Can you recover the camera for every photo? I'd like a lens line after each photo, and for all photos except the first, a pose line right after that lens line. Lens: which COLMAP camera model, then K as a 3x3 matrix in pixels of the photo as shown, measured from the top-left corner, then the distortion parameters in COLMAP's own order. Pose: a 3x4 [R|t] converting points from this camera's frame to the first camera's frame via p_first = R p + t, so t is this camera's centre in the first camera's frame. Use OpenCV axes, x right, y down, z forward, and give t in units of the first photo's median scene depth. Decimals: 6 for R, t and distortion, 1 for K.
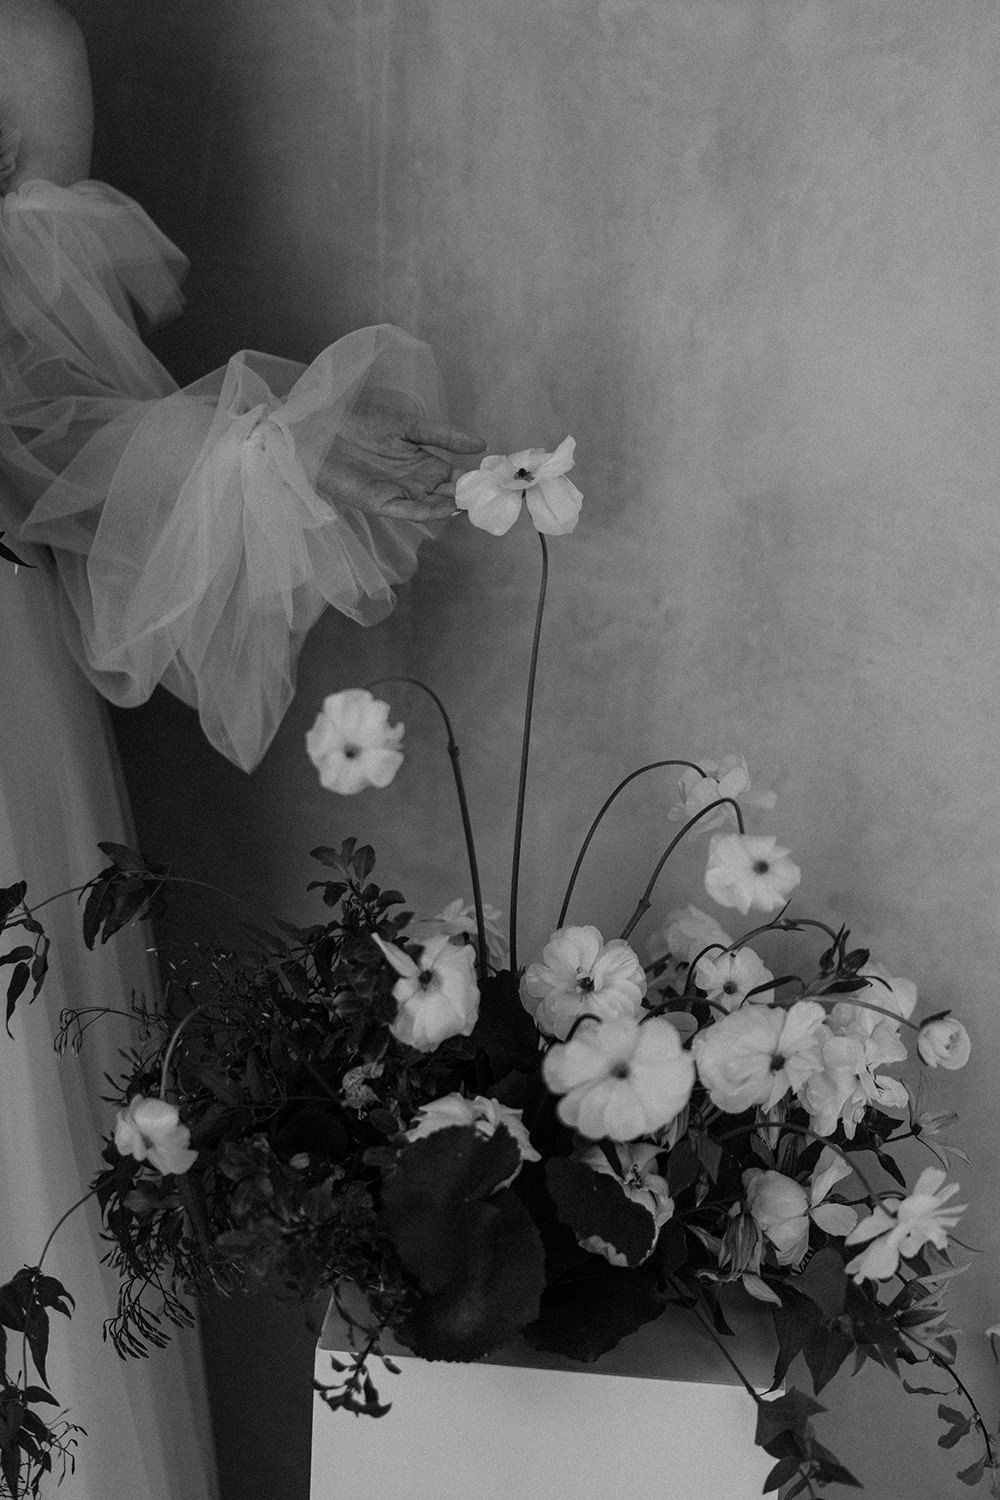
lens RADIAL K [[2833.5, 0, 499.3], [0, 2833.5, 585.1], [0, 0, 1]] dist [0.029832, -0.137181]
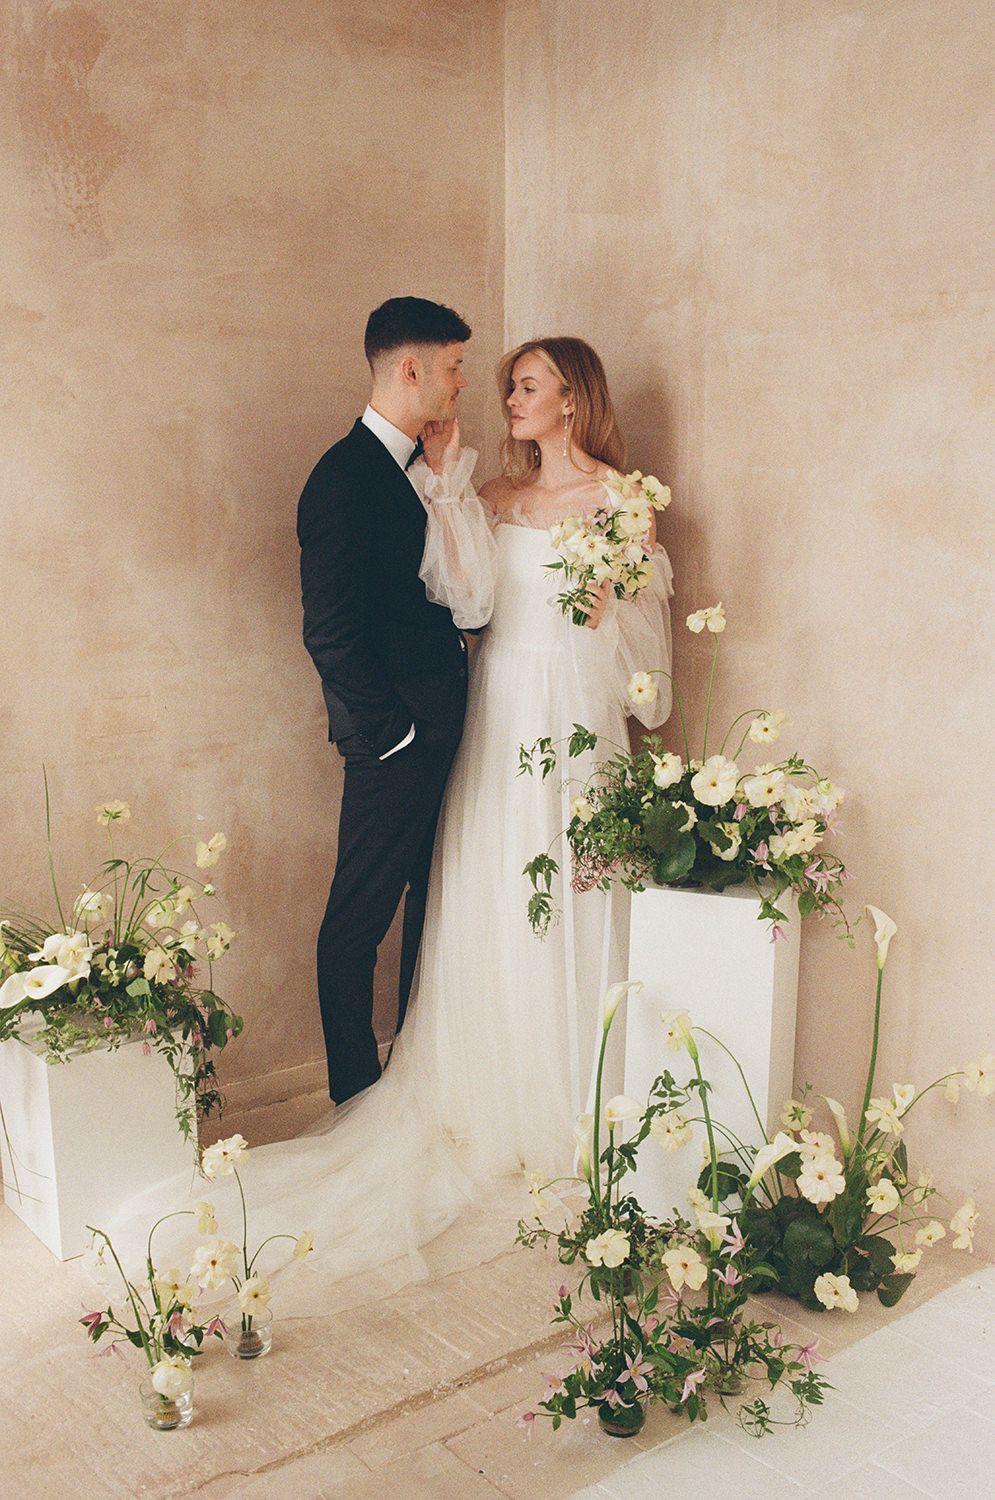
lens RADIAL K [[1497.4, 0, 497.5], [0, 1497.4, 750.0], [0, 0, 1]] dist [-0.149320, 0.191950]
pose [[0.960241, 0.022103, -0.278297, 0.261666], [-0.032474, 0.998937, -0.032710, 0.181518], [0.277278, 0.040447, 0.959938, -0.679638]]
